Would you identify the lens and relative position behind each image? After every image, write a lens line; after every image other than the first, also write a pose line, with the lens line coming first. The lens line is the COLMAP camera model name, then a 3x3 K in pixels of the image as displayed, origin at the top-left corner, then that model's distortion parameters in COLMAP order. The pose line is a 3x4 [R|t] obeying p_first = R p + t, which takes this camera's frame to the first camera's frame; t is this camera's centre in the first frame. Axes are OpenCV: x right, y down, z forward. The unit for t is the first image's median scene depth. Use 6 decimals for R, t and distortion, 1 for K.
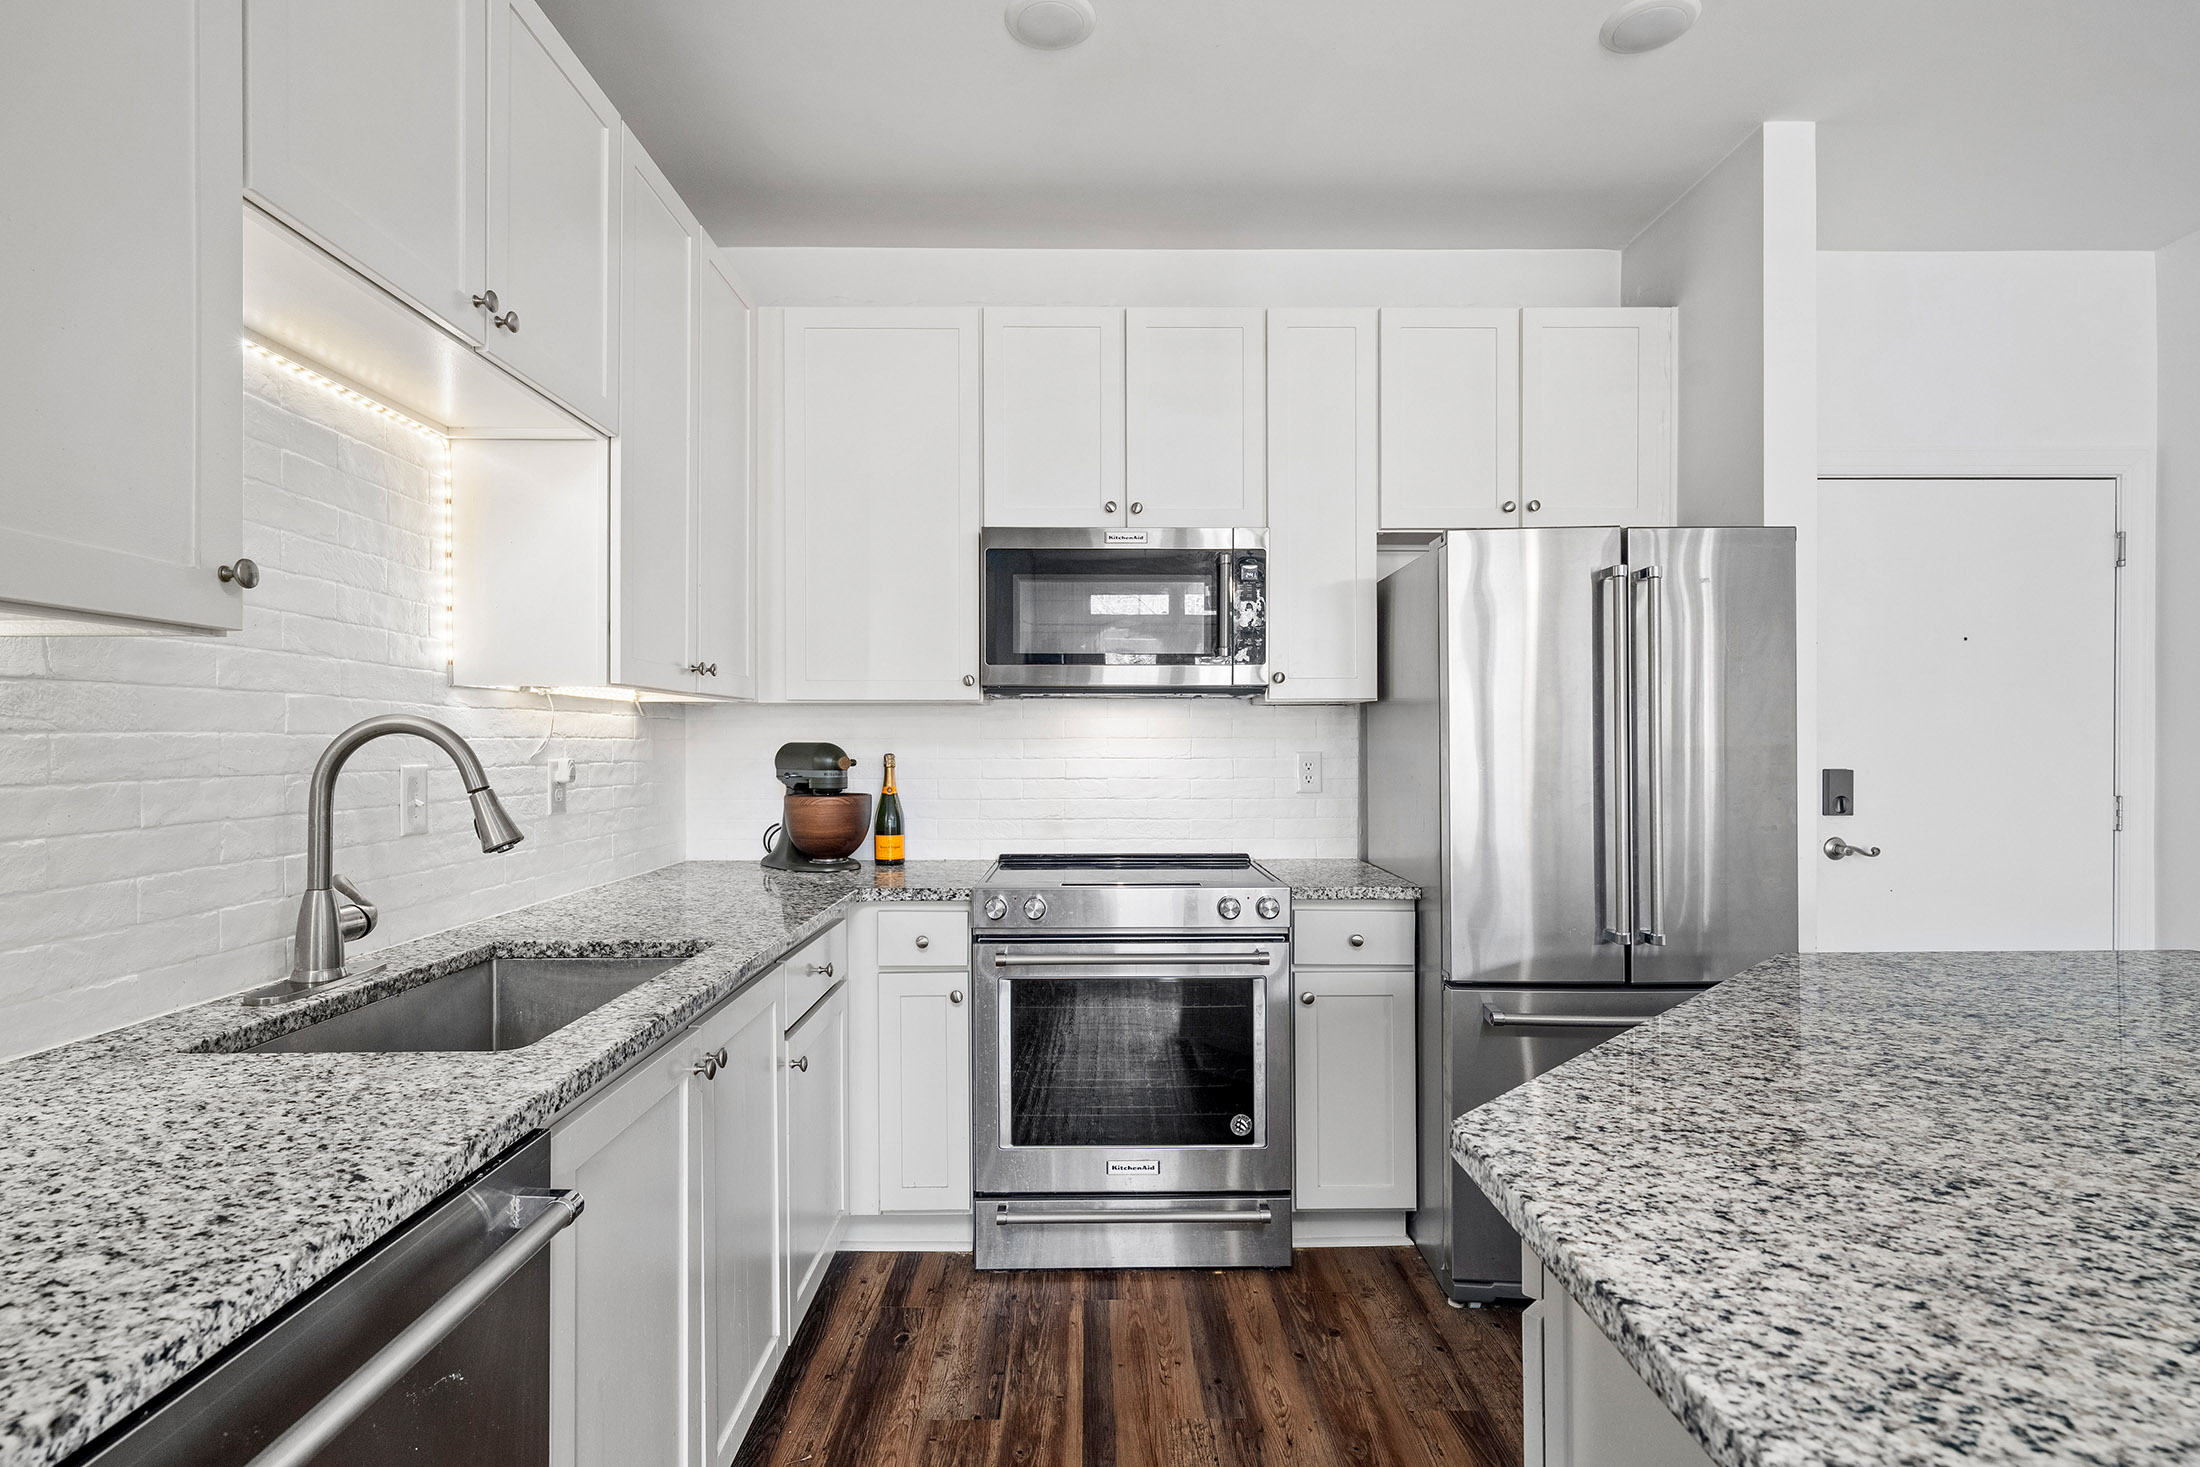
lens RADIAL K [[1093.8, 0, 1091.5], [0, 1093.8, 734.2], [0, 0, 1]] dist [0.002020, 0.000496]
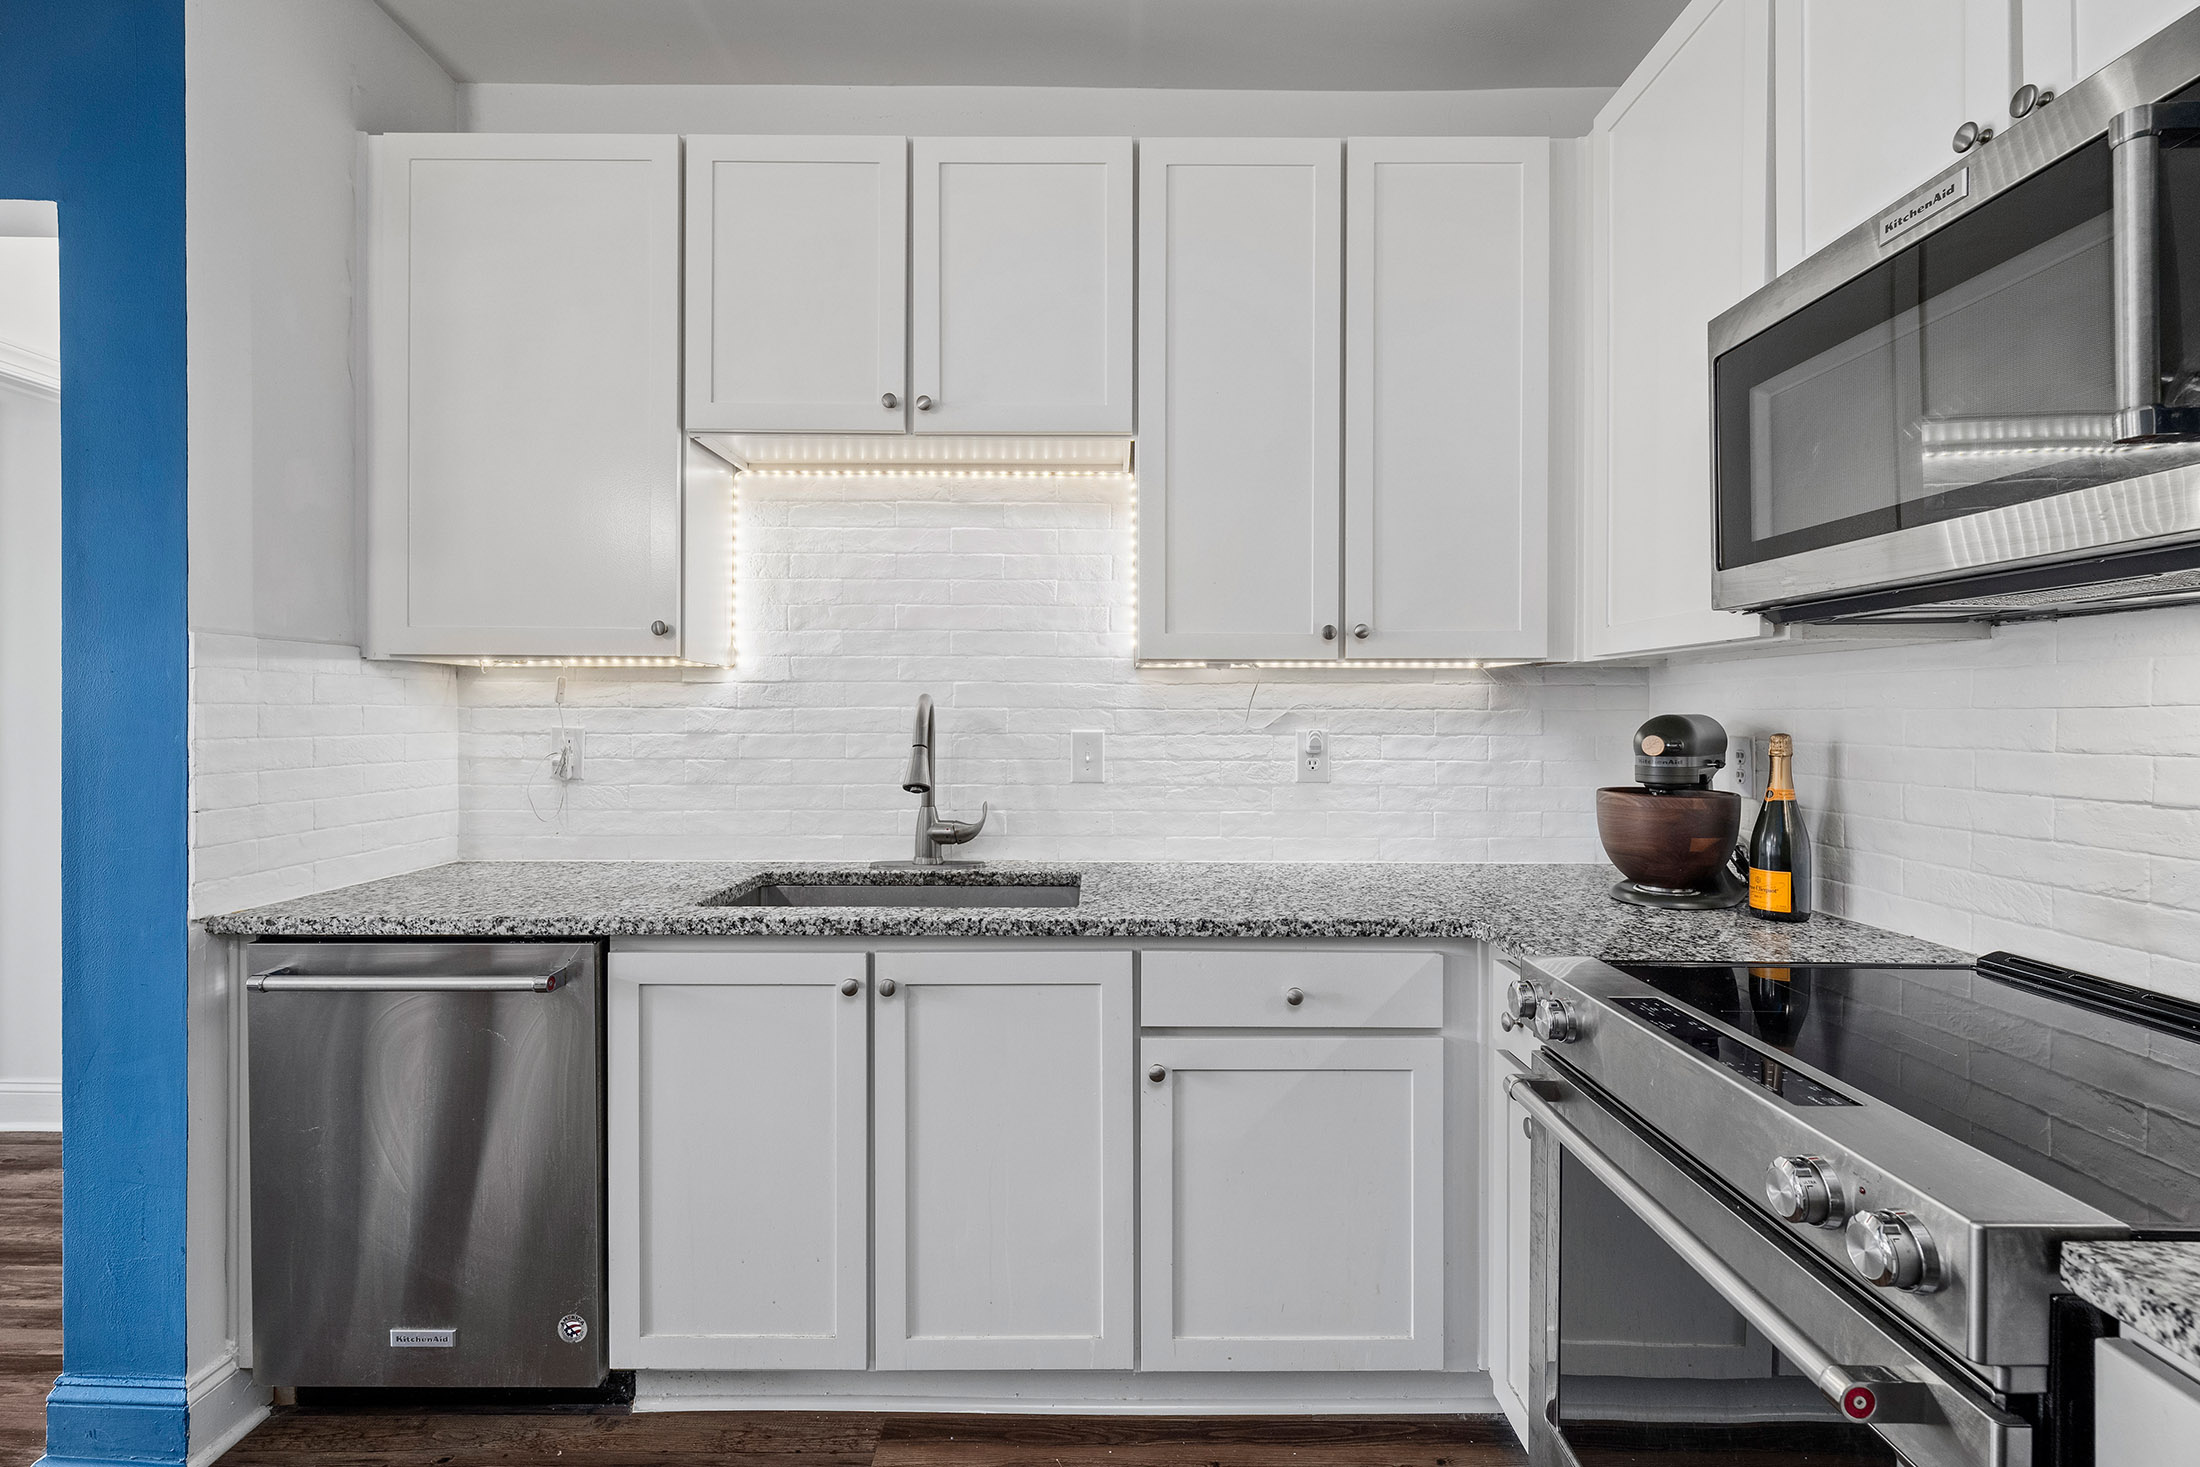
lens RADIAL K [[990.0, 0, 1114.9], [0, 990.0, 717.7], [0, 0, 1]] dist [-0.000942, -0.000230]
pose [[-0.001013, 0.004696, -0.999988, 0.394614], [0.005395, 0.999974, 0.004691, 0.004969], [0.999985, -0.005390, -0.001039, 0.700495]]
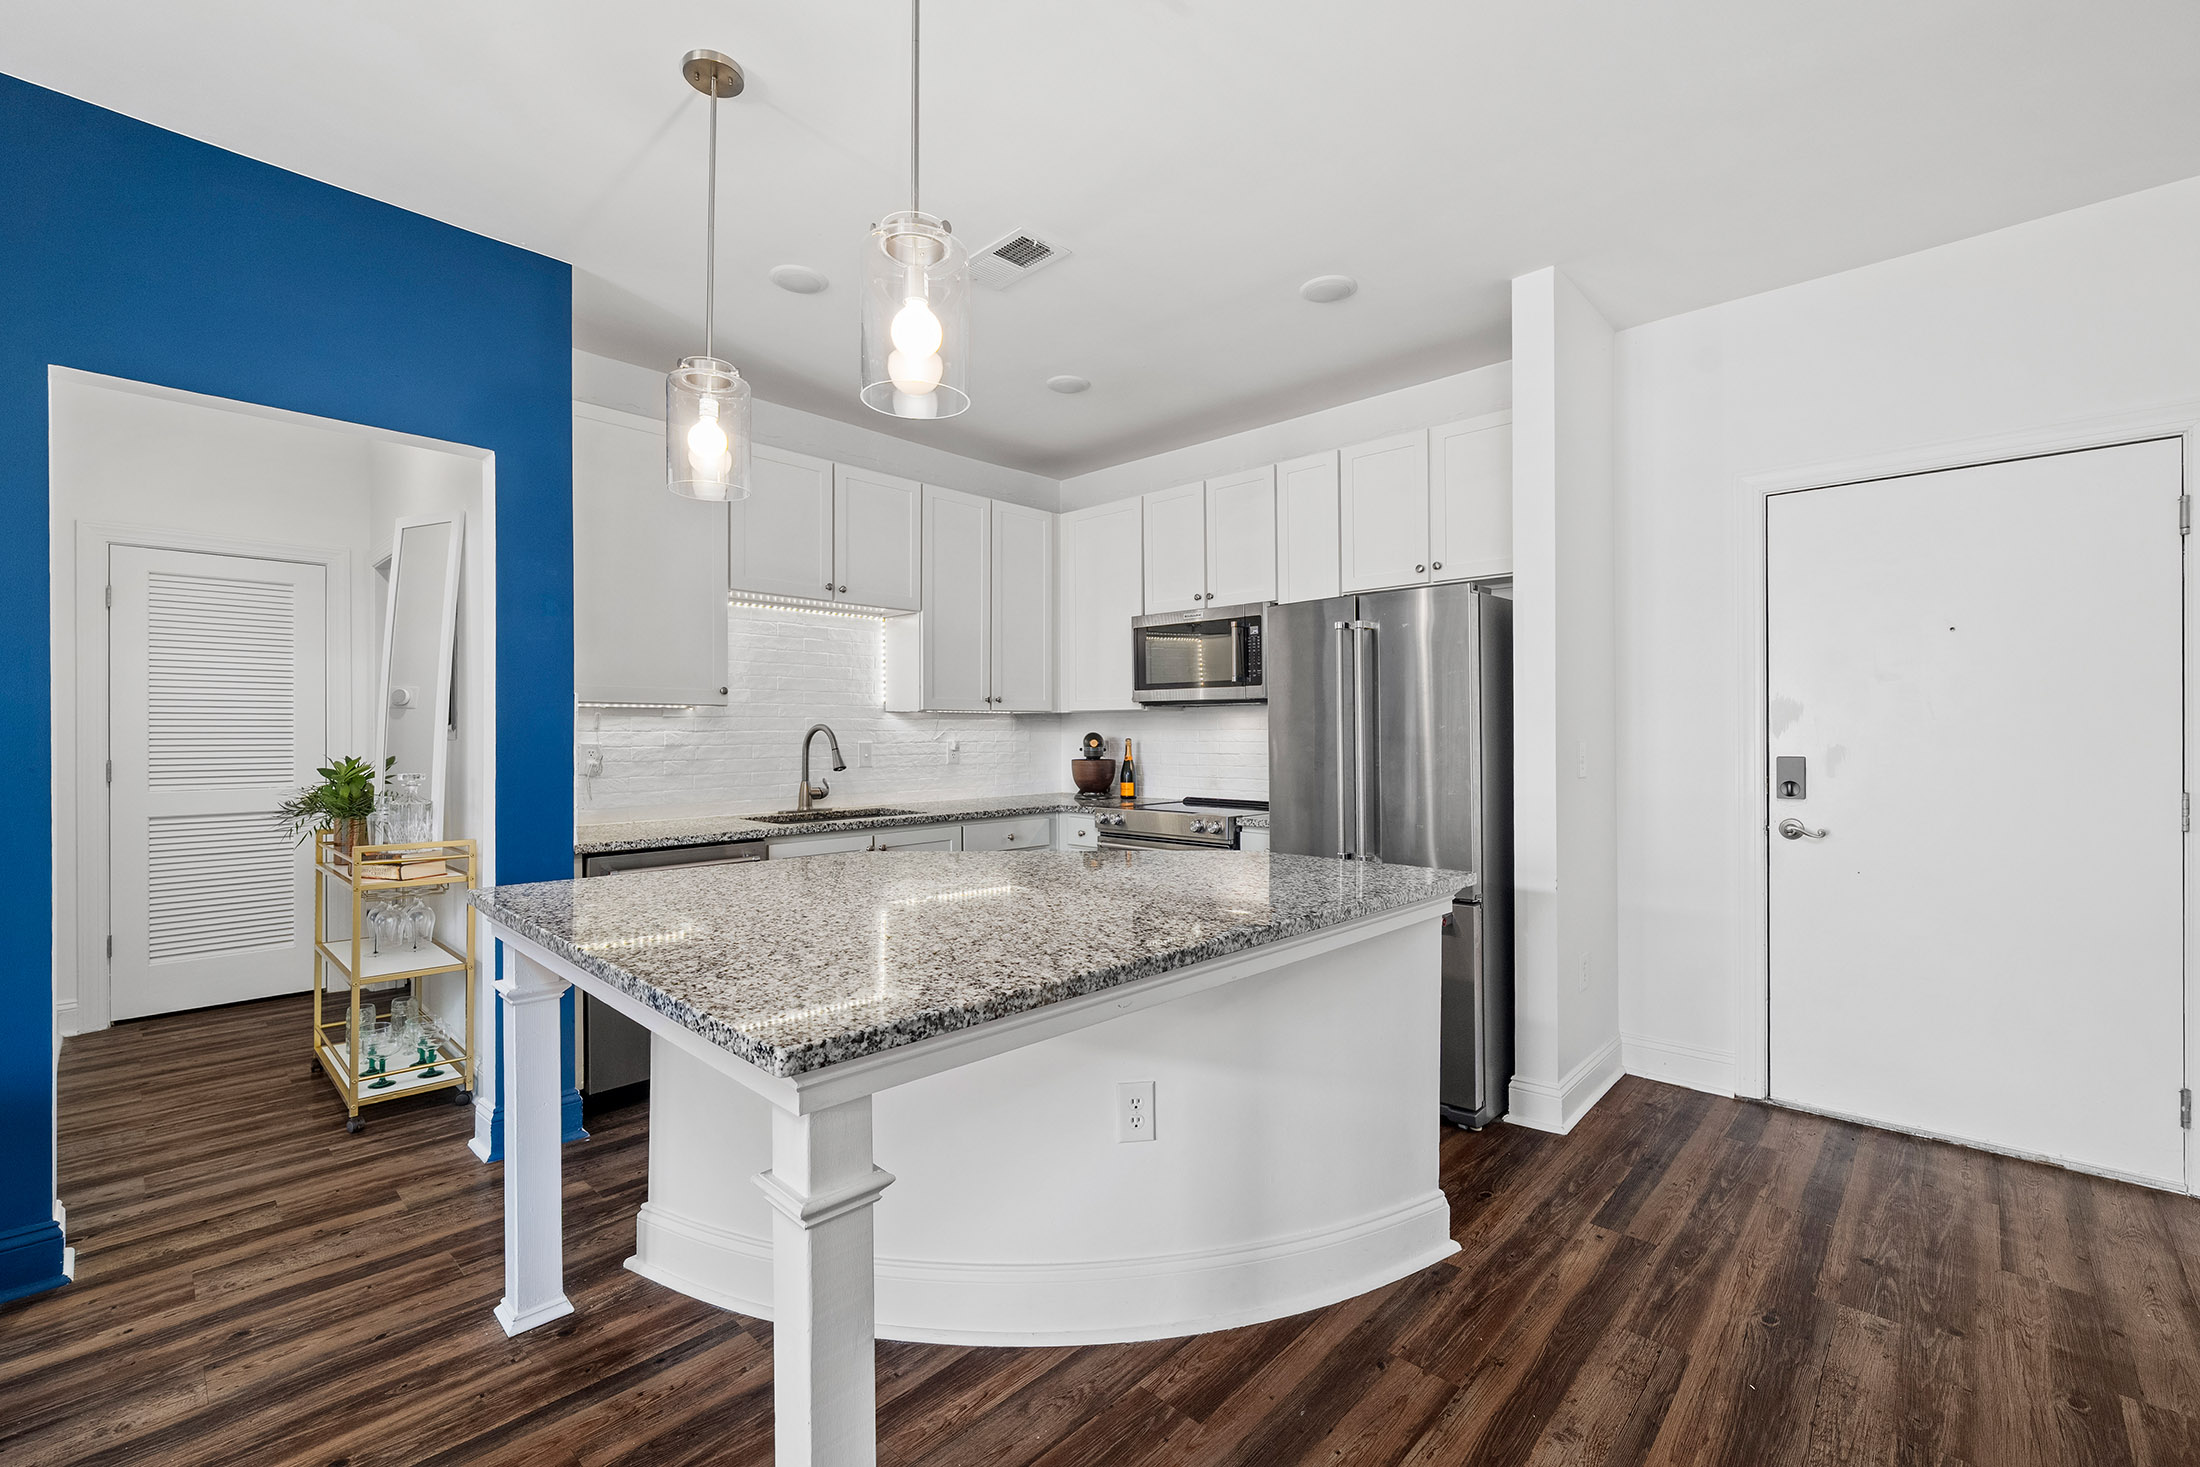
lens RADIAL K [[920.6, 0, 1100.4], [0, 920.6, 718.3], [0, 0, 1]] dist [-0.002017, -0.000524]
pose [[0.724528, -0.009499, -0.689180, 0.935890], [0.007493, 0.999954, -0.005905, -0.007748], [0.689205, -0.000886, 0.724566, -0.171166]]
